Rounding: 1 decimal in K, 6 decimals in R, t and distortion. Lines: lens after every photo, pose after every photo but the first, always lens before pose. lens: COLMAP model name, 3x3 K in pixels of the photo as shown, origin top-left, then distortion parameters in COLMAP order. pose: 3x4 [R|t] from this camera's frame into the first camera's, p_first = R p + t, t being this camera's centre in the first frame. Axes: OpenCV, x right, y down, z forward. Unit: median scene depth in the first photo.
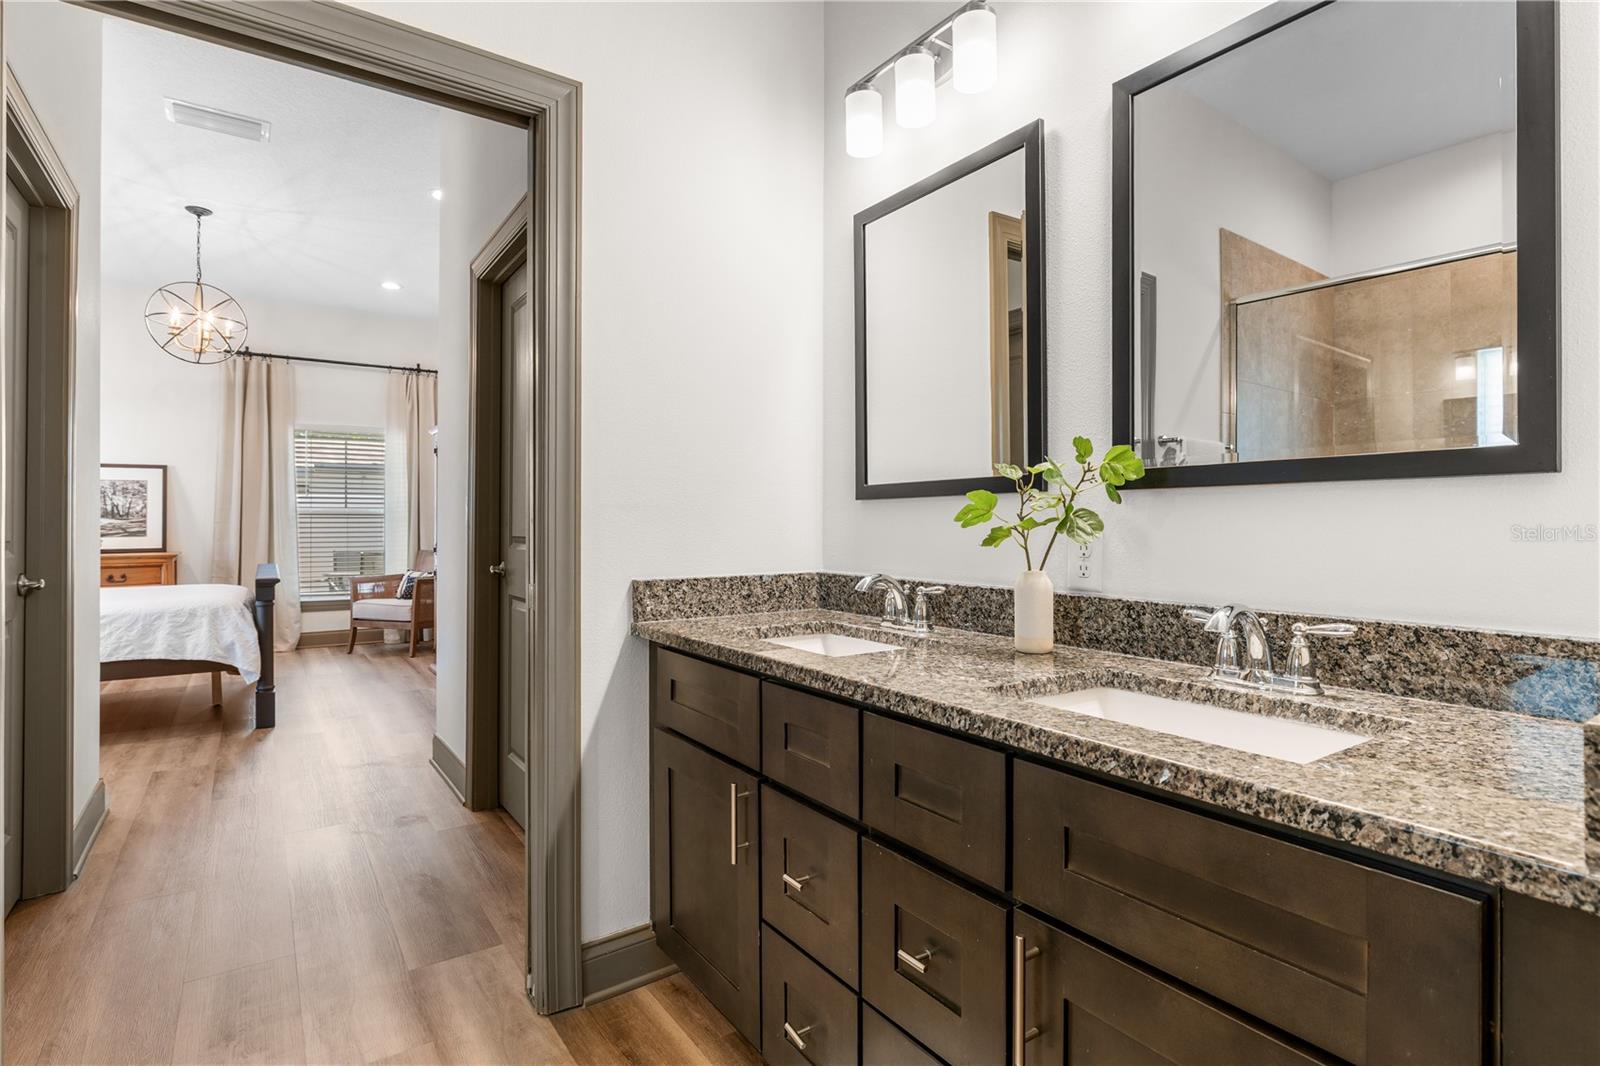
lens RADIAL K [[785.2, 0, 802.7], [0, 785.2, 526.8], [0, 0, 1]] dist [-0.002530, 0.001323]
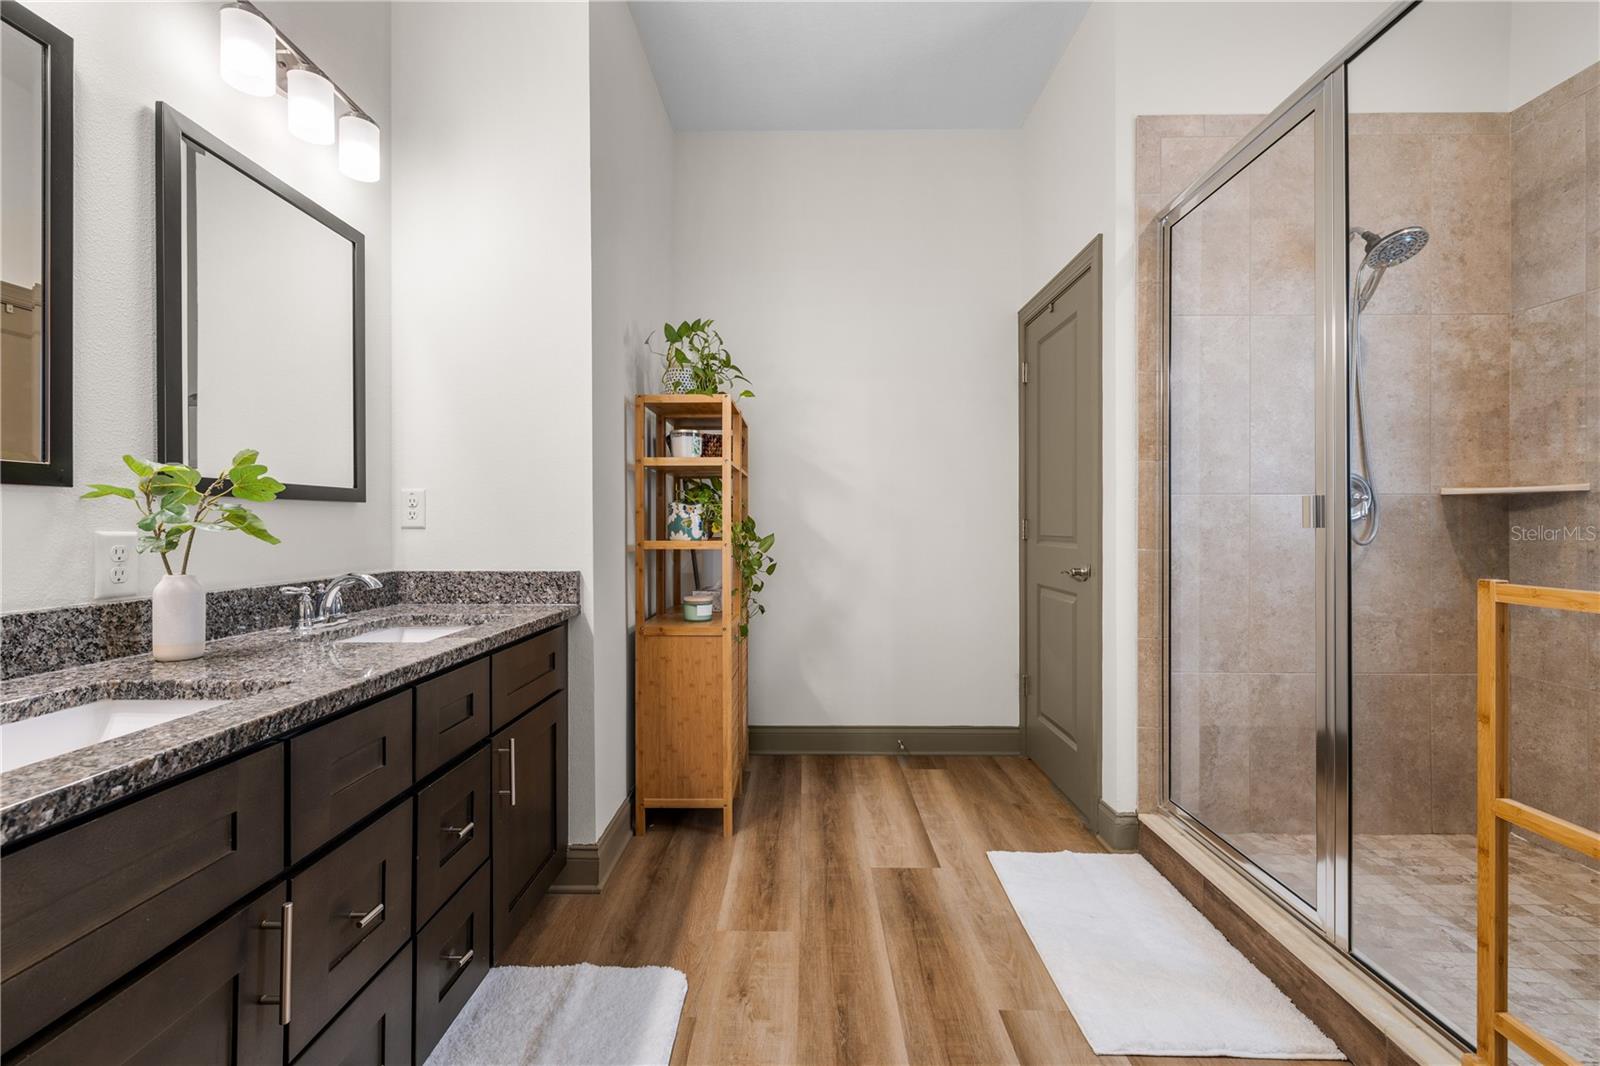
lens RADIAL K [[681.9, 0, 797.8], [0, 681.9, 523.9], [0, 0, 1]] dist [-0.004443, 0.000088]
pose [[-0.807004, -0.002618, 0.590541, -0.803678], [0.000566, 0.999986, 0.005207, -0.010292], [-0.590546, 0.004536, -0.806991, 1.214687]]
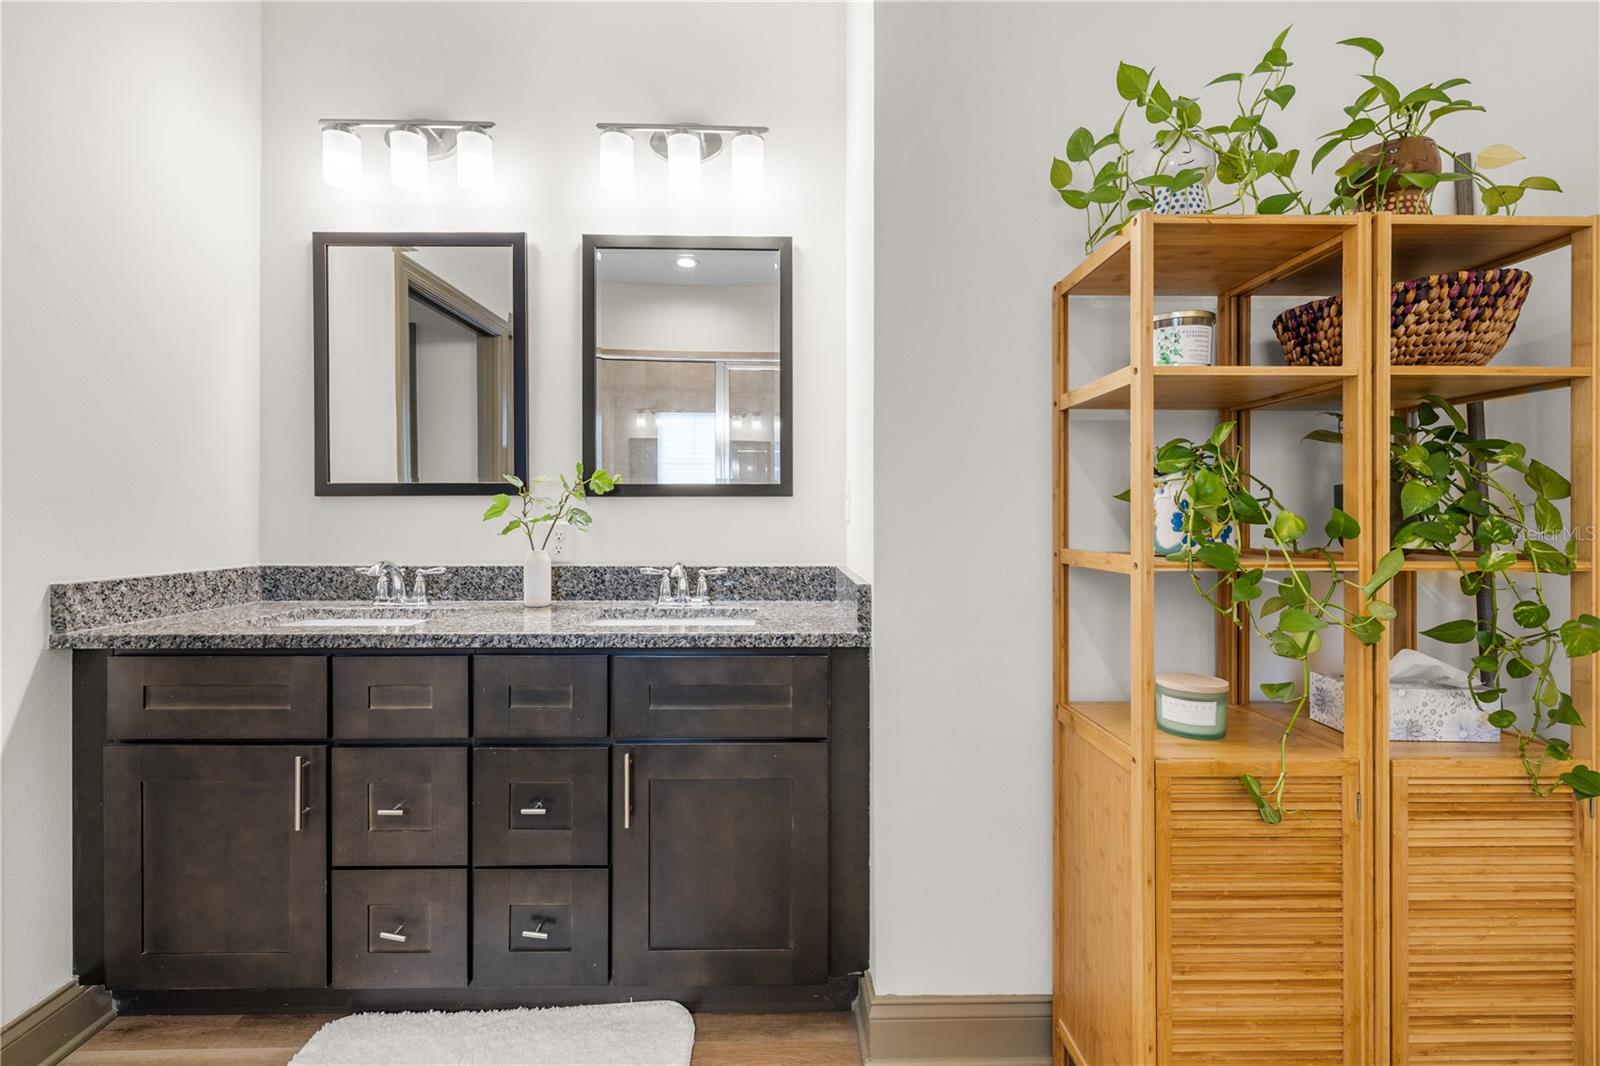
lens RADIAL K [[681.9, 0, 787.0], [0, 681.9, 526.6], [0, 0, 1]] dist [-0.004443, 0.000088]
pose [[0.563879, -0.010484, 0.825791, -0.482913], [0.003073, 0.999939, 0.010597, -0.000252], [-0.825852, -0.003438, 0.563876, -0.092654]]
